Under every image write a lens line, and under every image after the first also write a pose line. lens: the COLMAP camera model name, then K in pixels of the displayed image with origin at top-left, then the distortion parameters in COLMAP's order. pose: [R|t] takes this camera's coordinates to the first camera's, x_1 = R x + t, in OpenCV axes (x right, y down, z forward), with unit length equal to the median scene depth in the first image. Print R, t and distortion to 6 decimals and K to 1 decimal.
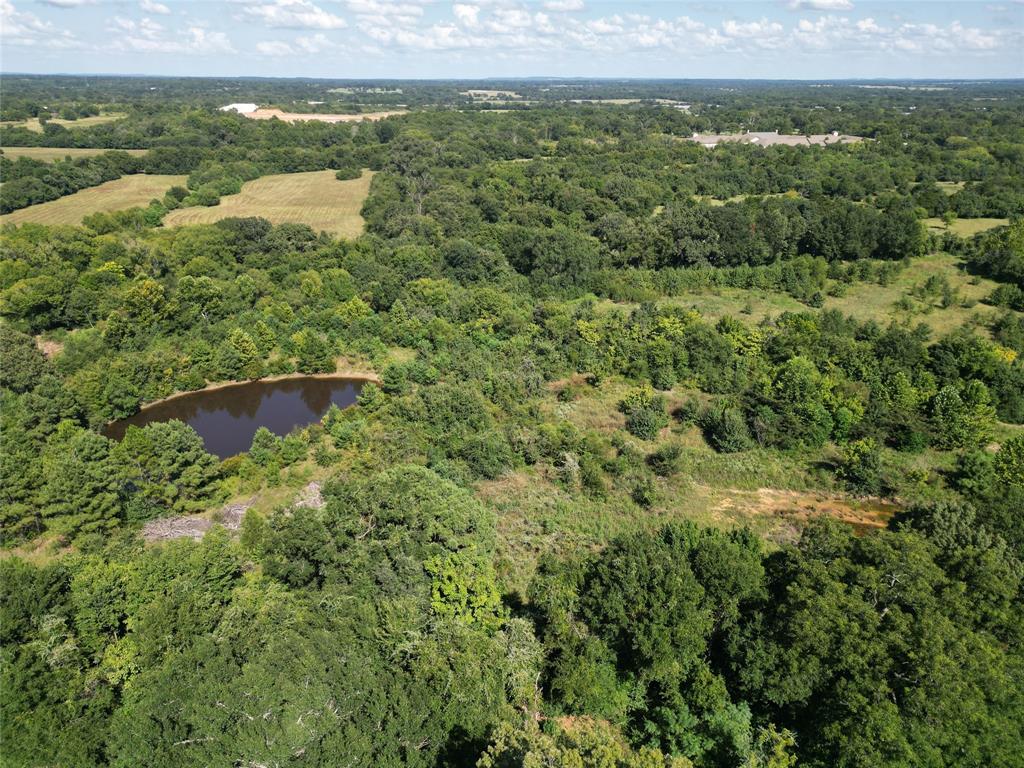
lens RADIAL K [[713.8, 0, 509.2], [0, 713.8, 385.7], [0, 0, 1]] dist [0.046005, -0.030322]
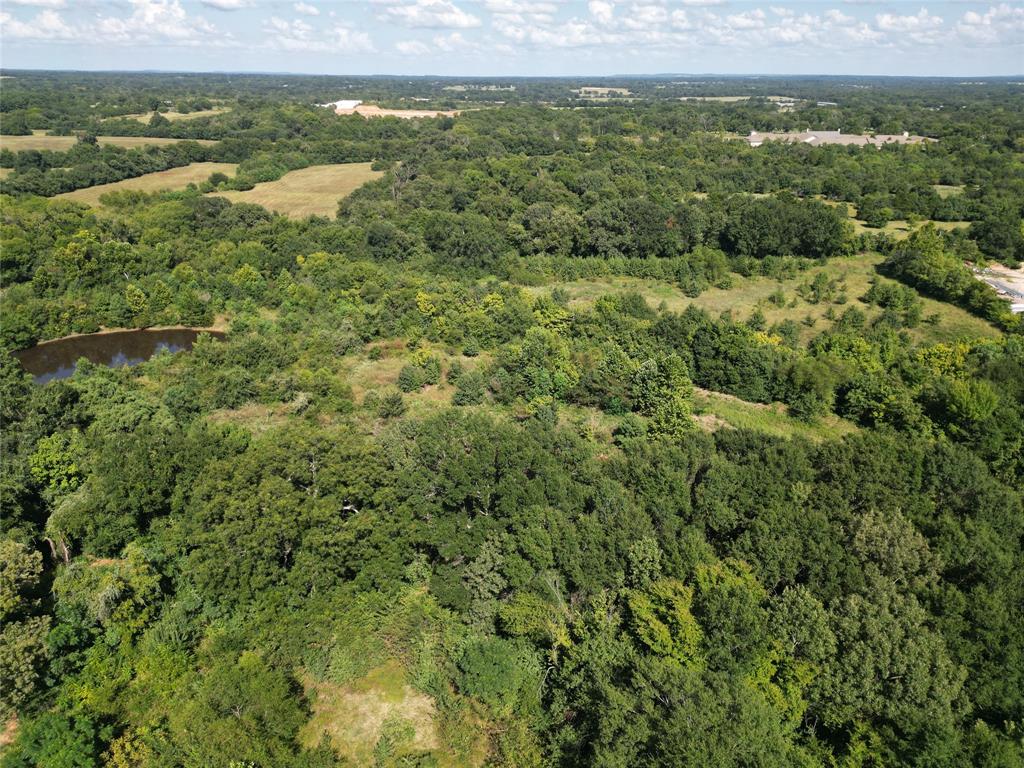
lens RADIAL K [[713.8, 0, 512.3], [0, 713.8, 382.6], [0, 0, 1]] dist [0.046005, -0.030322]
pose [[0.986737, 0.064834, -0.148820, 0.117182], [-0.064891, 0.997882, 0.004476, 0.009795], [0.148795, 0.005240, 0.988854, -0.024856]]
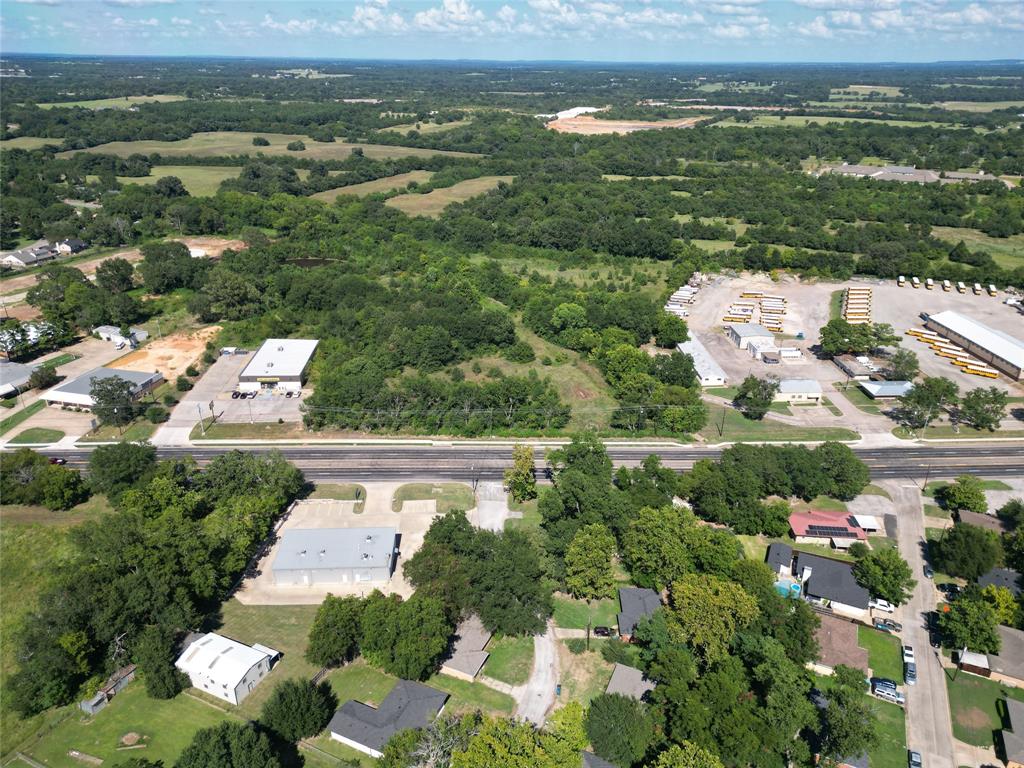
lens RADIAL K [[713.8, 0, 512.1], [0, 713.8, 385.8], [0, 0, 1]] dist [0.046005, -0.030322]
pose [[0.859681, 0.213857, -0.463912, 0.474822], [-0.204613, 0.976273, 0.070879, 0.035798], [0.468063, 0.033989, 0.883041, -0.321325]]
